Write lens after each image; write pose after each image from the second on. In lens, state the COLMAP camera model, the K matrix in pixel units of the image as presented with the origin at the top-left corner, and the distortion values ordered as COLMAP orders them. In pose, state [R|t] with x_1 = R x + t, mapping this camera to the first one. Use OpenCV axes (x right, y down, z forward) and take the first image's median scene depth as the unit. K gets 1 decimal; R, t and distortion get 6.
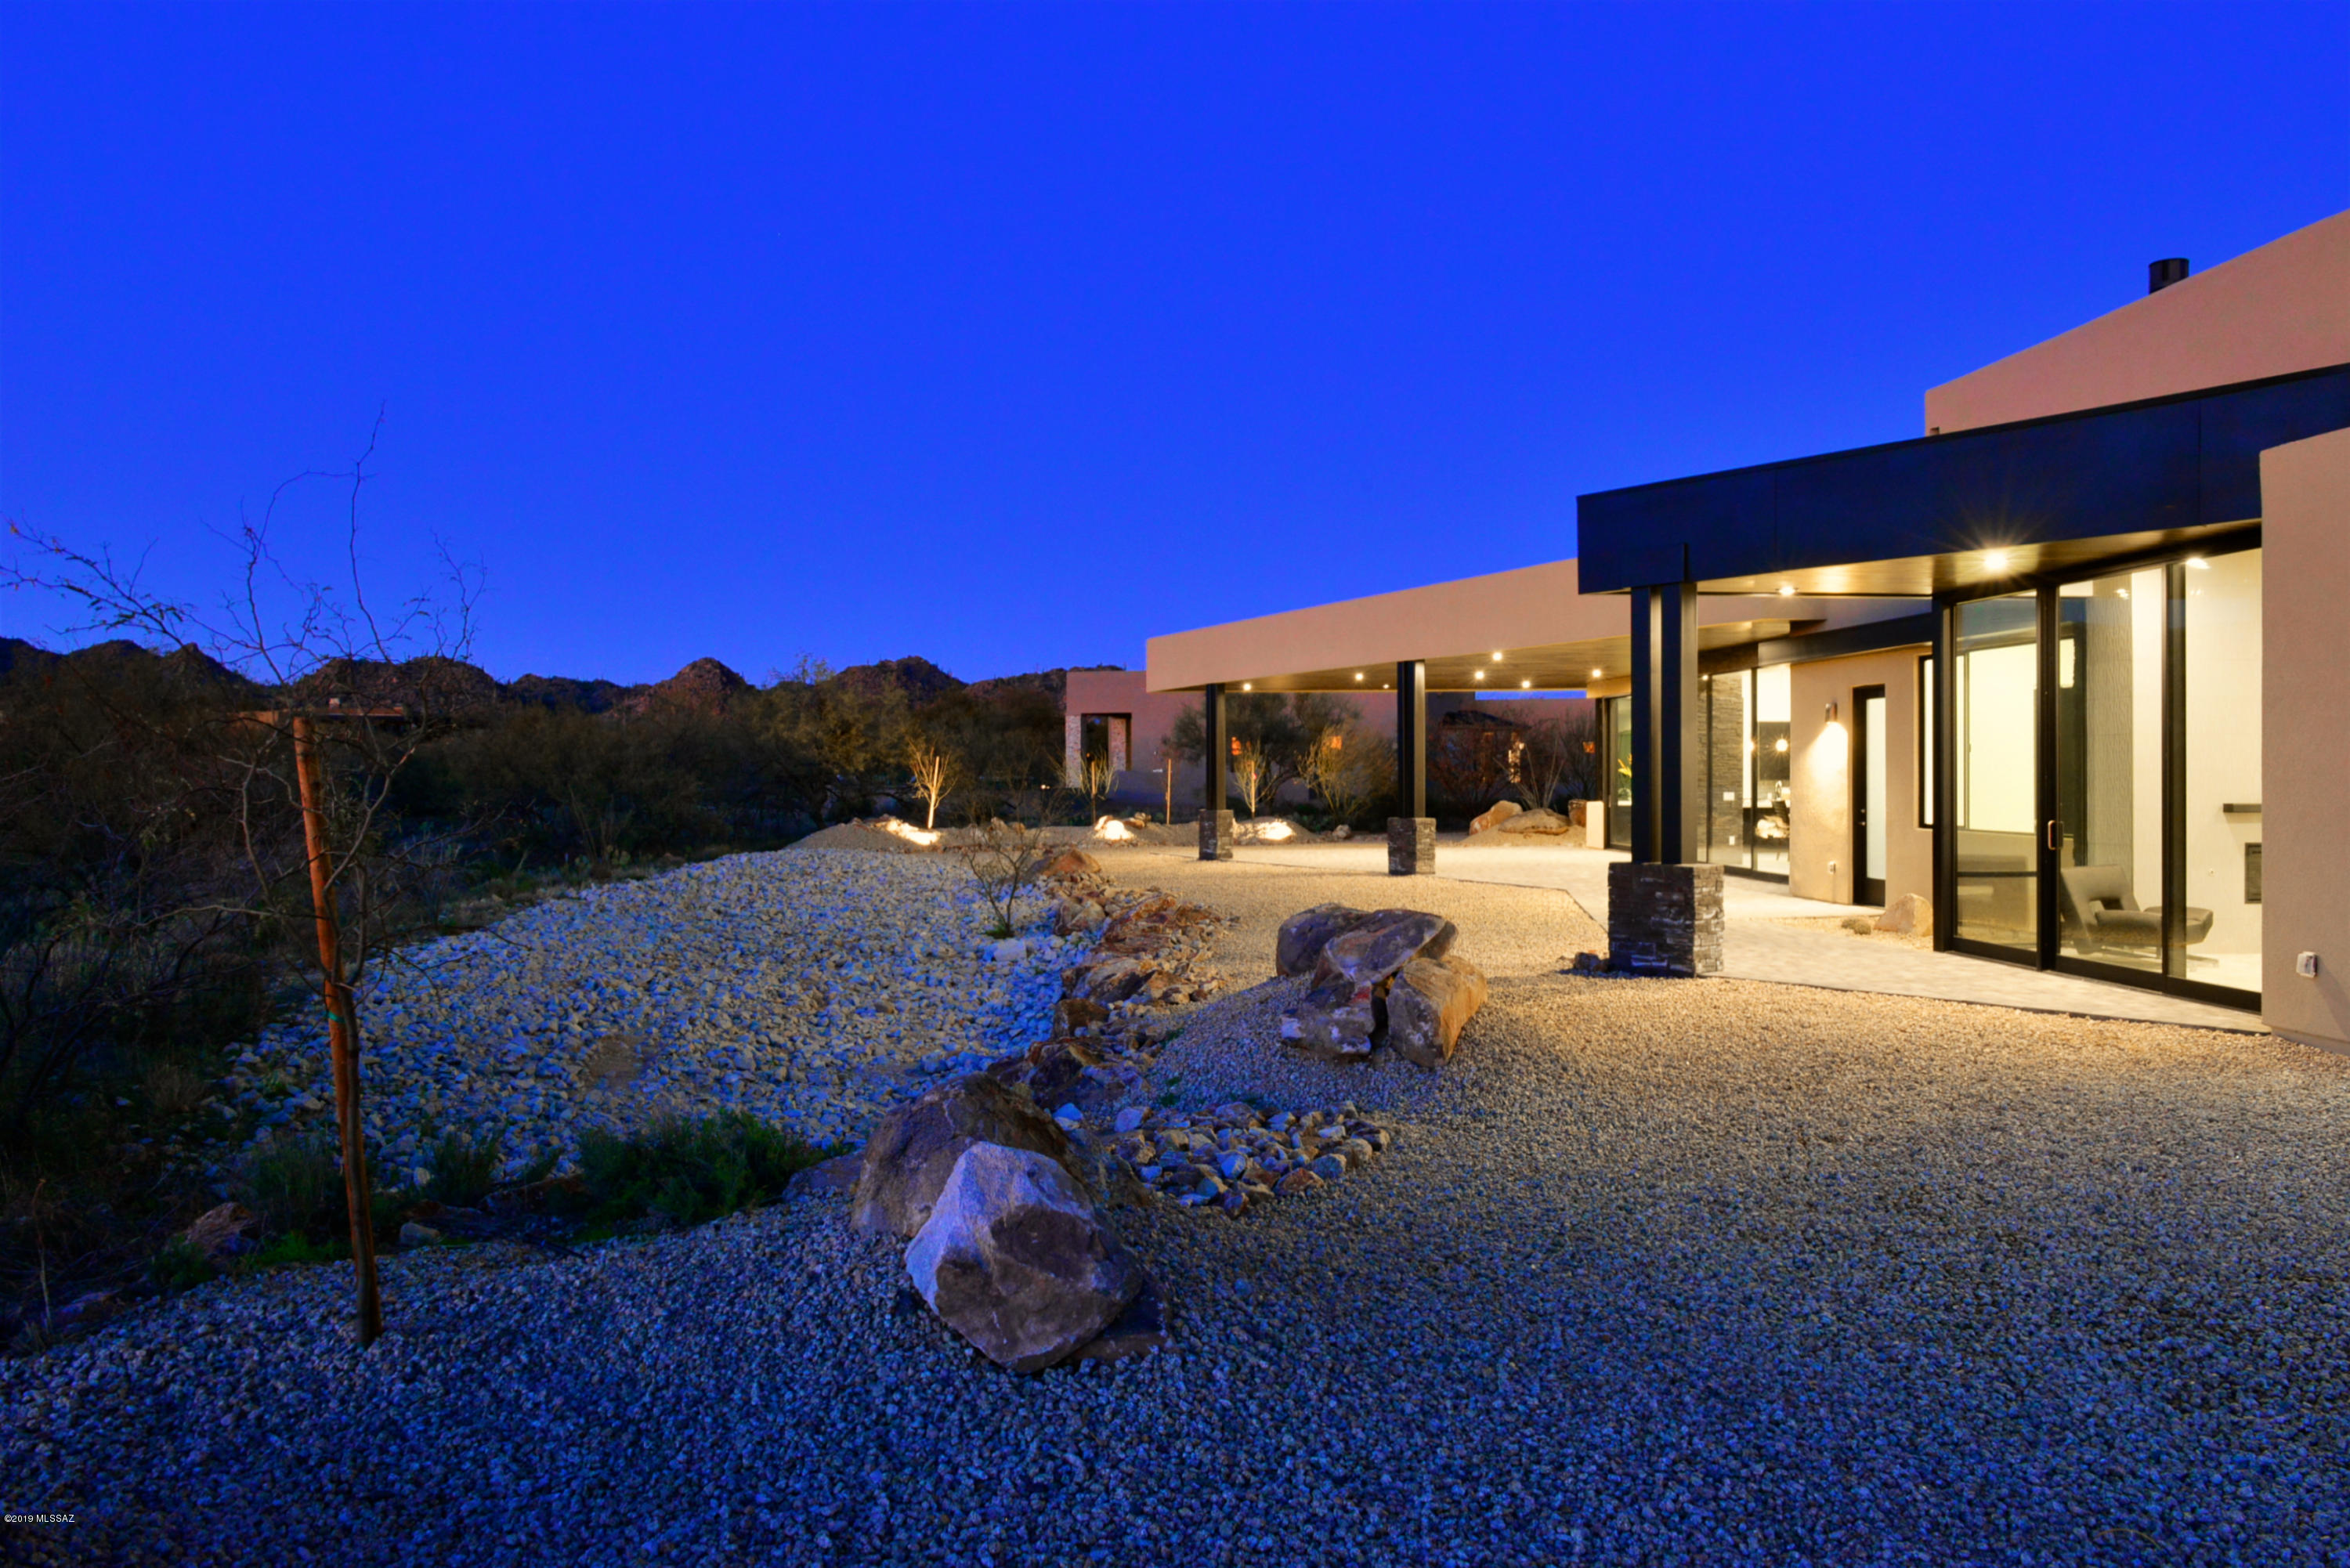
lens RADIAL K [[1711.3, 0, 1186.8], [0, 1711.3, 781.0], [0, 0, 1]] dist [-0.005664, -0.010468]
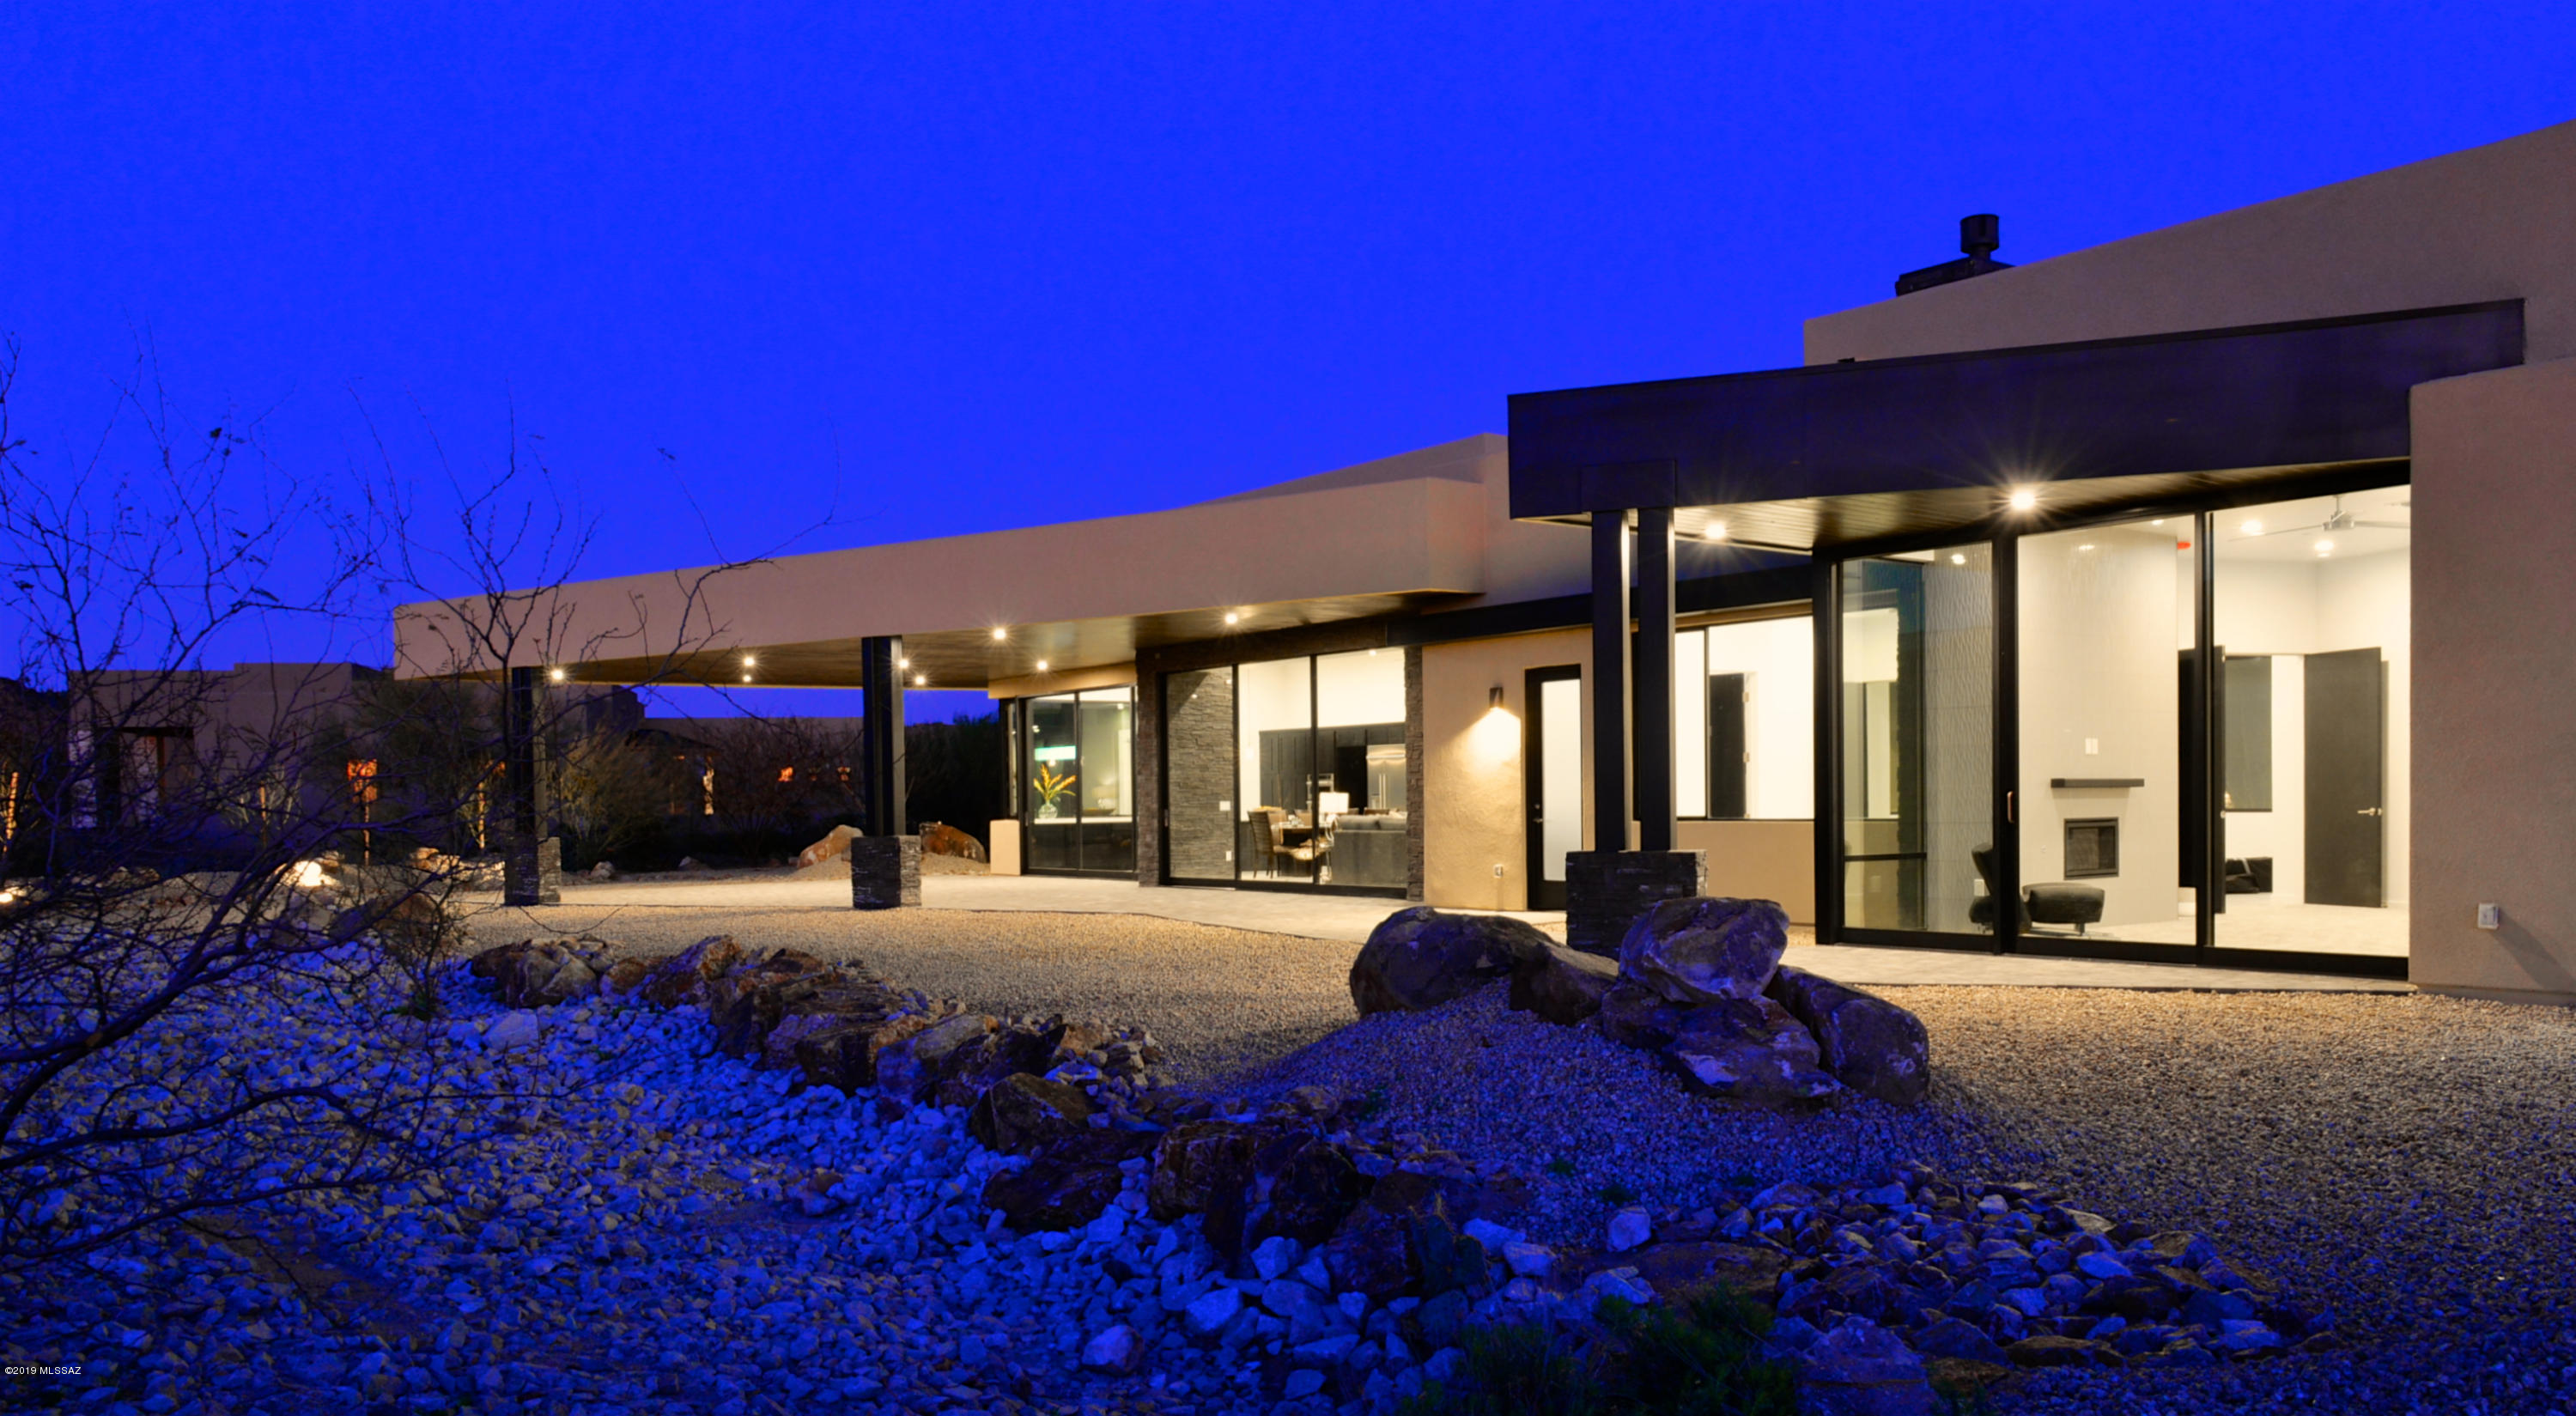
lens RADIAL K [[1880.2, 0, 1288.4], [0, 1880.2, 892.4], [0, 0, 1]] dist [-0.027880, -0.004258]
pose [[0.848306, -0.032735, 0.528494, -0.181304], [0.013230, 0.999086, 0.040647, 0.015665], [-0.529342, -0.027489, 0.847963, 0.173387]]
